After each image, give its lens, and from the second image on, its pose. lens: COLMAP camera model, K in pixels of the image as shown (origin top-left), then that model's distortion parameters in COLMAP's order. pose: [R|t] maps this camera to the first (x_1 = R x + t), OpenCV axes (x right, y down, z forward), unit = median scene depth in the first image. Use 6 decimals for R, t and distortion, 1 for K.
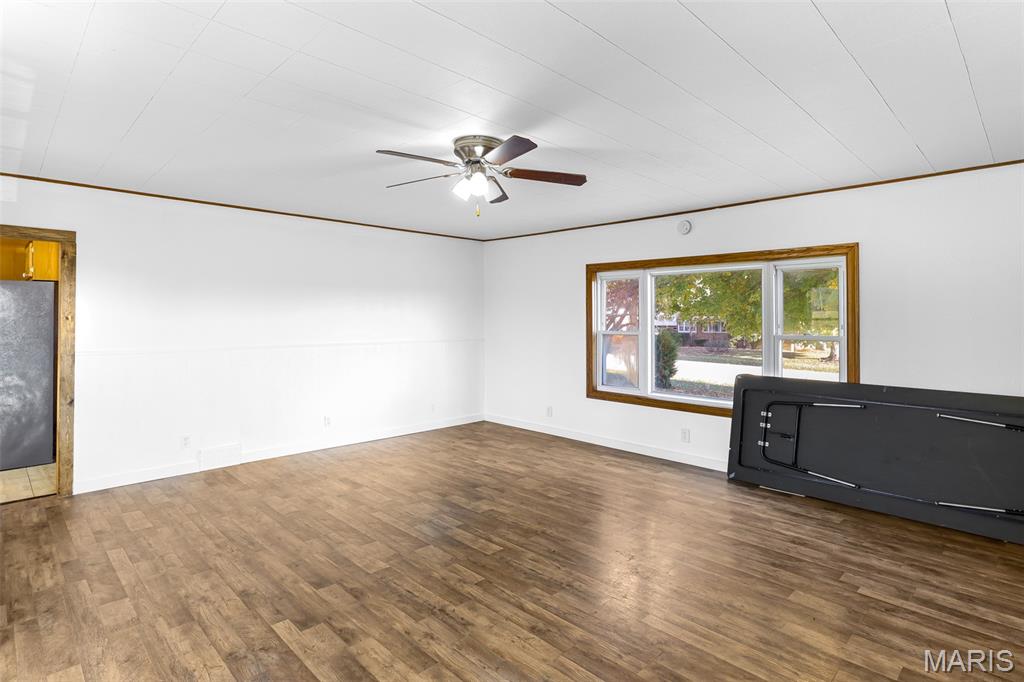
lens RADIAL K [[527.4, 0, 508.5], [0, 527.4, 335.3], [0, 0, 1]] dist [-0.011260, 0.002195]
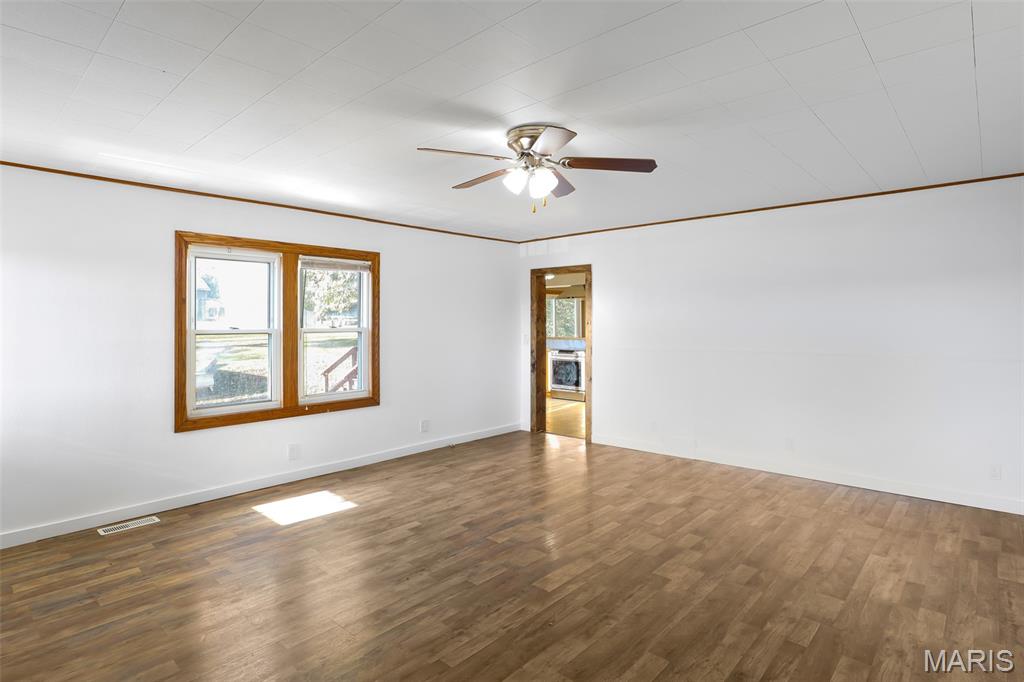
lens RADIAL K [[528.5, 0, 508.2], [0, 528.5, 339.5], [0, 0, 1]] dist [-0.019715, 0.000674]
pose [[0.053925, 0.031129, -0.998060, 0.826121], [-0.022210, 0.999304, 0.029968, -0.032965], [0.998298, 0.020551, 0.054578, 0.866641]]
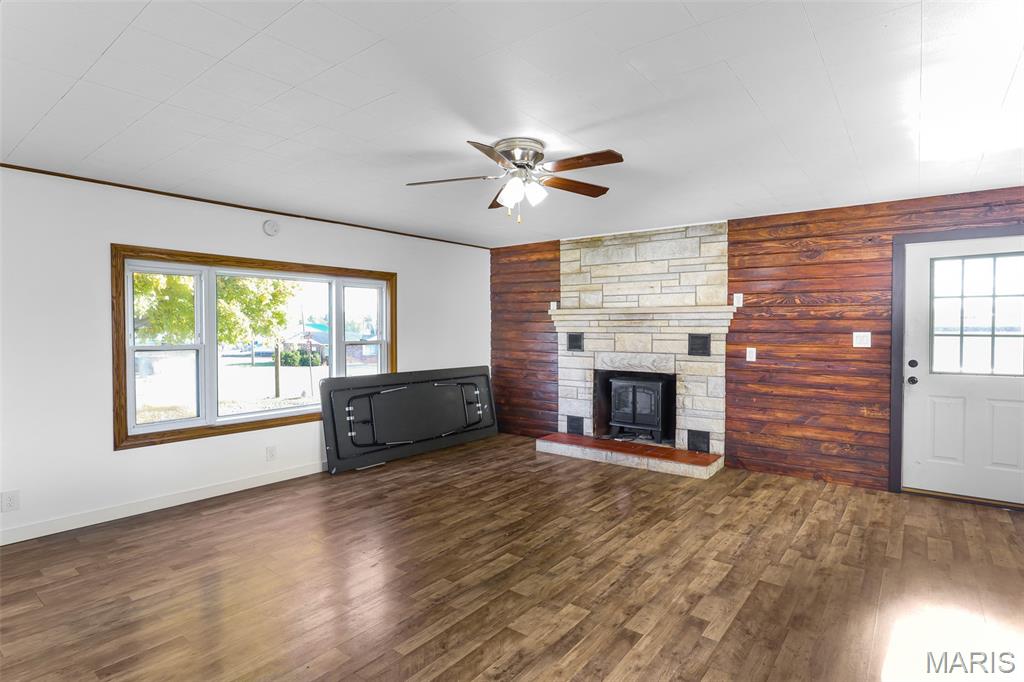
lens RADIAL K [[527.4, 0, 508.5], [0, 527.4, 335.3], [0, 0, 1]] dist [-0.011260, 0.002195]
pose [[-0.129416, -0.018649, 0.991415, -1.010079], [0.028583, 0.999338, 0.022529, -0.043697], [-0.991178, 0.031253, -0.128798, 1.104625]]
